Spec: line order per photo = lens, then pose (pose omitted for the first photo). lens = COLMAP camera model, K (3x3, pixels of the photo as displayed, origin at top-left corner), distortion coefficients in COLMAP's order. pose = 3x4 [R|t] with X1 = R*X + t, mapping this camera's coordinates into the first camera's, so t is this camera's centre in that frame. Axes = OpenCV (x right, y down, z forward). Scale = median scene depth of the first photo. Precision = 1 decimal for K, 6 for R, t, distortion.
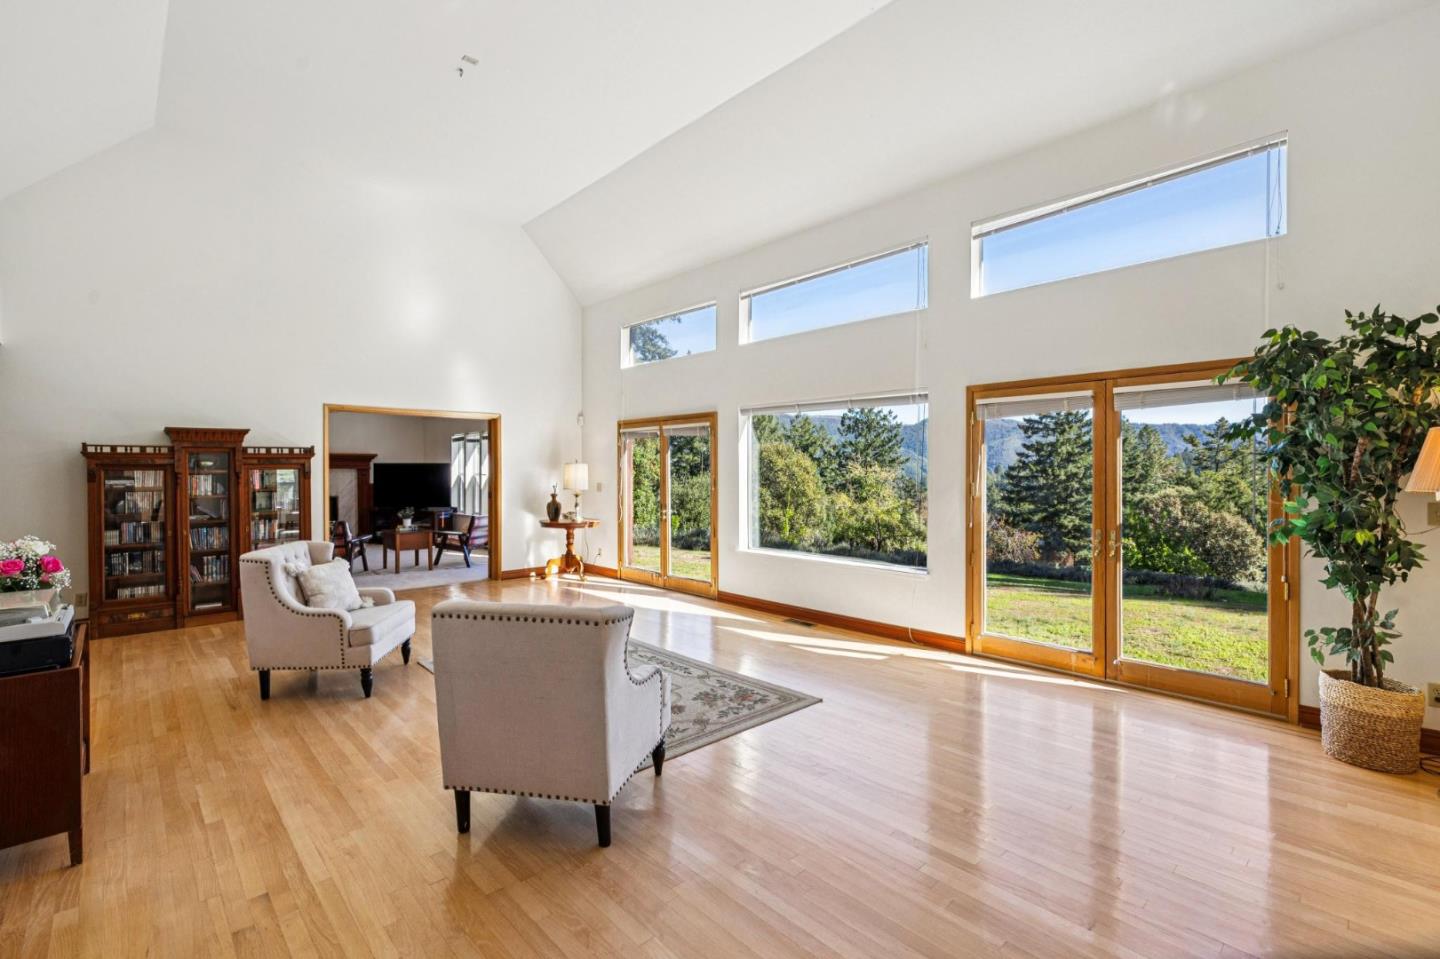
lens RADIAL K [[638.3, 0, 720.0], [0, 638.3, 479.5], [0, 0, 1]] dist [0.000189, -0.000089]
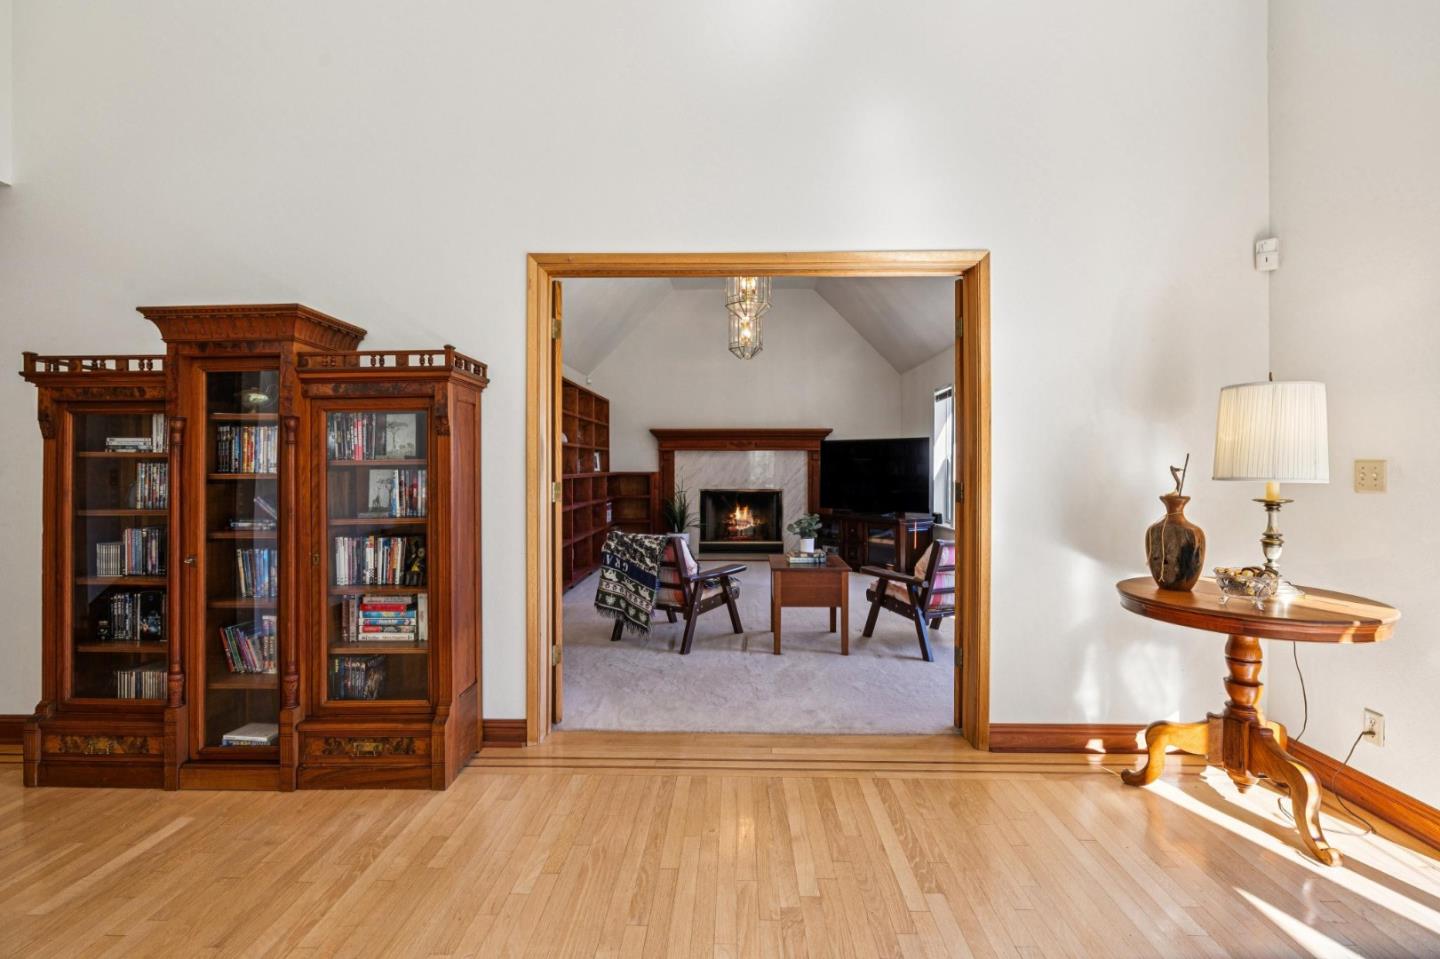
lens RADIAL K [[655.7, 0, 722.8], [0, 655.7, 466.1], [0, 0, 1]] dist [-0.021871, -0.000105]
pose [[0.713364, 0.000540, -0.700794, -0.201007], [-0.012279, 0.999856, -0.011729, 0.014917], [0.700686, 0.016972, 0.713267, 0.646842]]
